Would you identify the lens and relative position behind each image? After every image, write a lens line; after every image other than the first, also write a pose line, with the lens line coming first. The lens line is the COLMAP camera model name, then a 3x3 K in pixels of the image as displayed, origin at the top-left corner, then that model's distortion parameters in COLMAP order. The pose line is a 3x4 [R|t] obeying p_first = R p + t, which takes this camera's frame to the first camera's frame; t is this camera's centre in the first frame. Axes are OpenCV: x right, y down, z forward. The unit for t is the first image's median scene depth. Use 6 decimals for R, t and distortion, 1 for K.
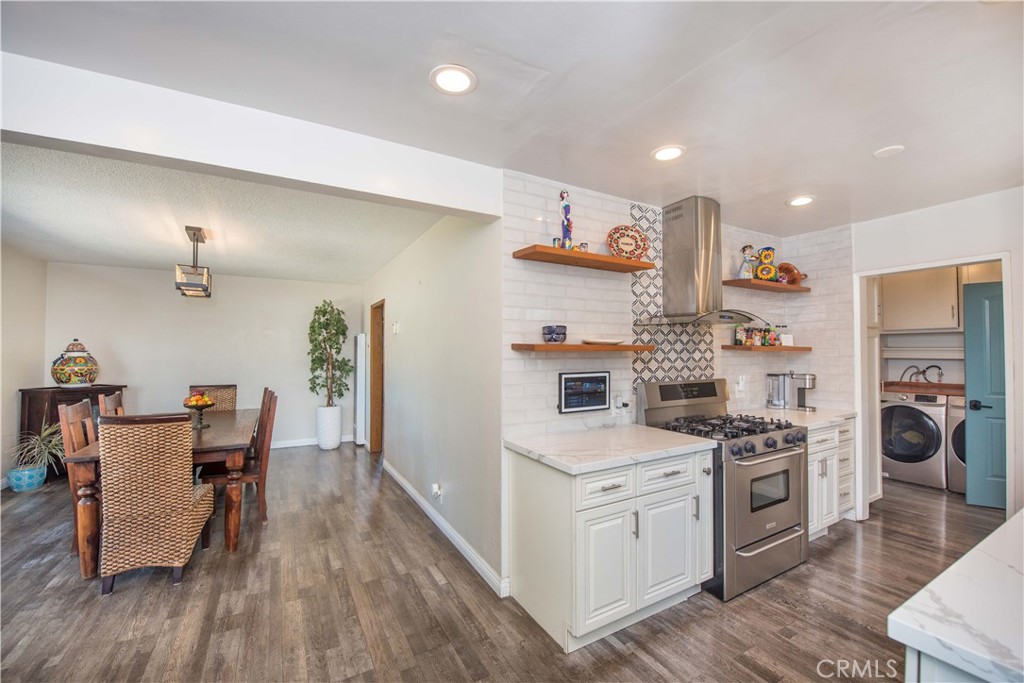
lens RADIAL K [[410.3, 0, 504.8], [0, 410.3, 345.4], [0, 0, 1]] dist [-0.017698, -0.000160]
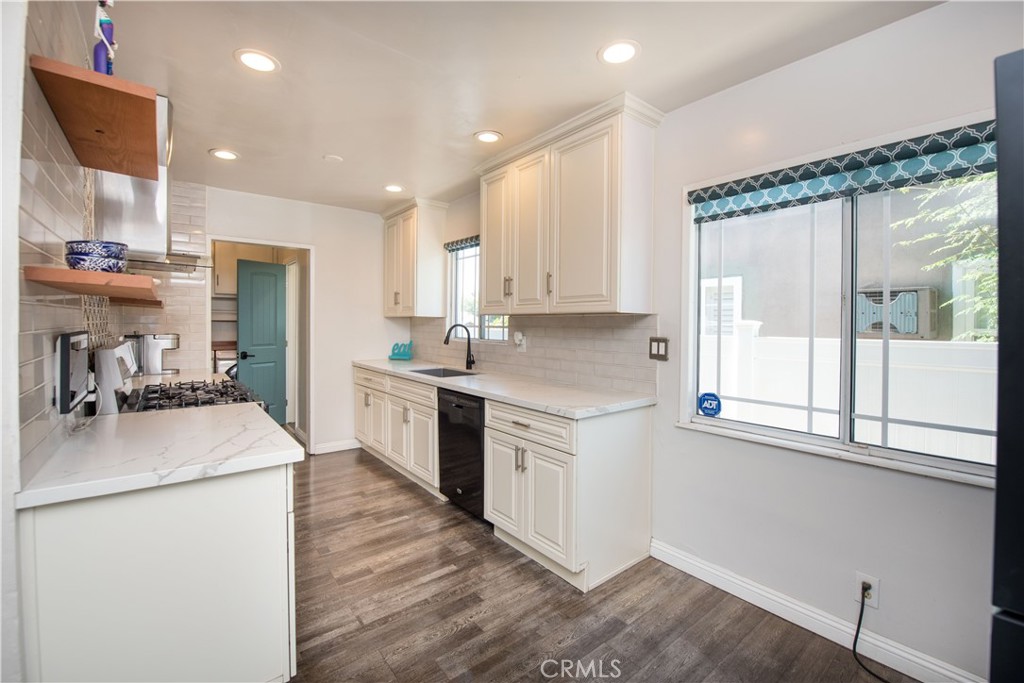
lens RADIAL K [[427.0, 0, 523.6], [0, 427.0, 329.9], [0, 0, 1]] dist [0.002211, 0.000078]
pose [[-0.189772, -0.014919, 0.981715, -0.353009], [-0.026390, 0.999601, 0.010090, 0.030637], [-0.981473, -0.023993, -0.190090, 0.397128]]
